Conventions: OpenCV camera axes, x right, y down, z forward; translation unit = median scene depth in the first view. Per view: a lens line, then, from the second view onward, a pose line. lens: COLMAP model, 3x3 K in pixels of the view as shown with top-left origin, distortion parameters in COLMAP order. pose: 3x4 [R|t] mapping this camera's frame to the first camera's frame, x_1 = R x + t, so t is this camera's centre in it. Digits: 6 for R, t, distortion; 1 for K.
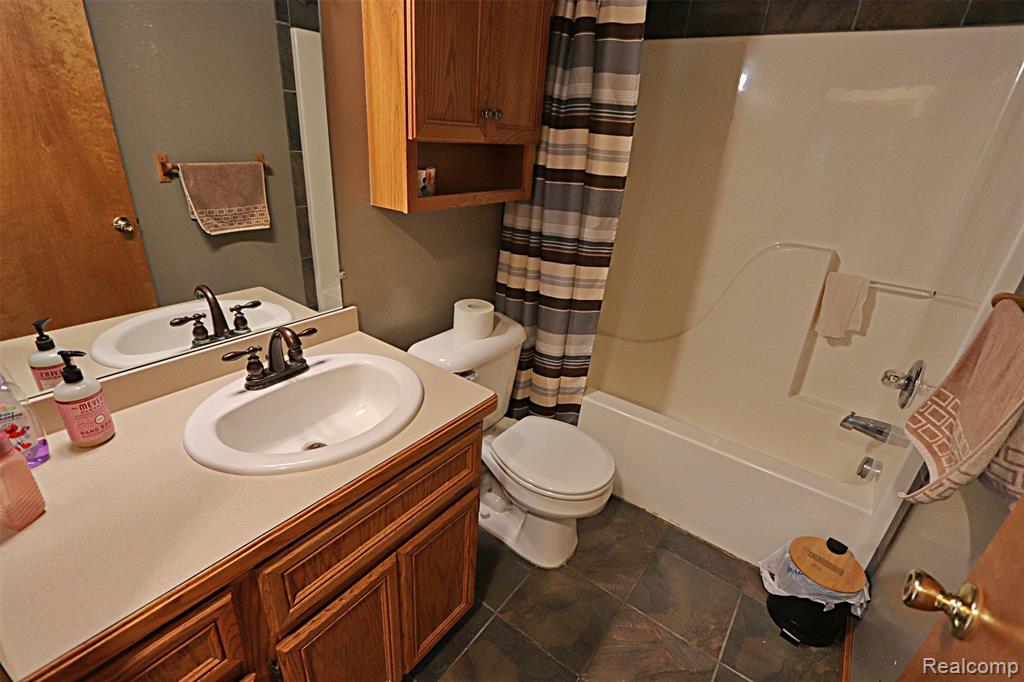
lens RADIAL K [[471.2, 0, 504.8], [0, 471.2, 345.1], [0, 0, 1]] dist [-0.013729, 0.000382]
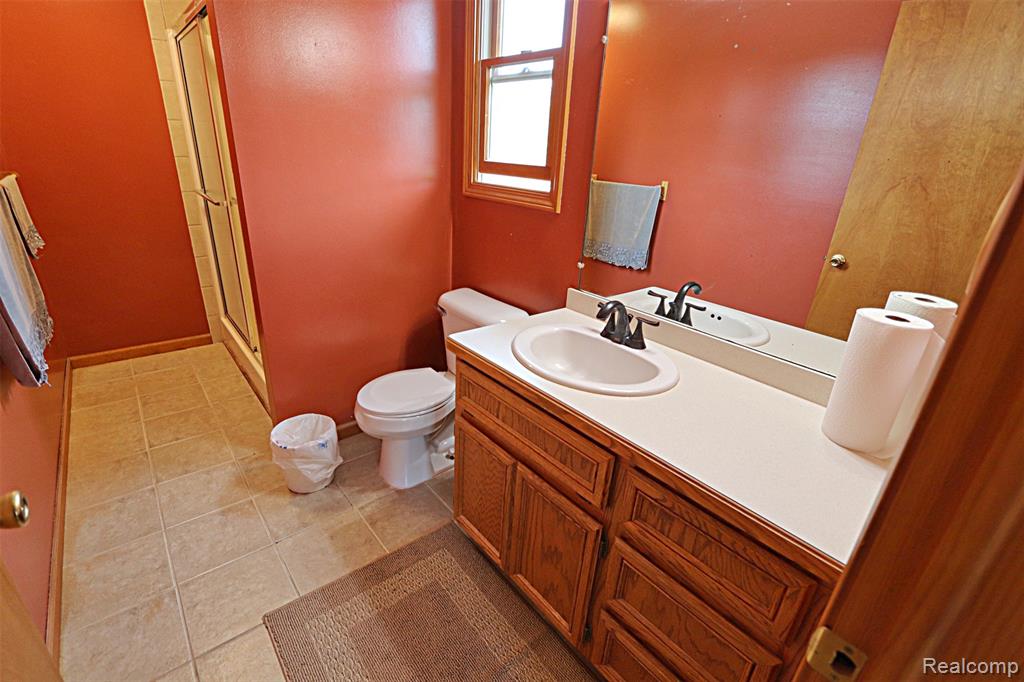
lens RADIAL K [[471.2, 0, 504.8], [0, 471.2, 345.1], [0, 0, 1]] dist [-0.013729, 0.000382]
pose [[-0.237139, 0.299445, -0.924174, 0.865795], [-0.467079, 0.798997, 0.378736, -0.283085], [0.851823, 0.521475, -0.049609, 0.838474]]
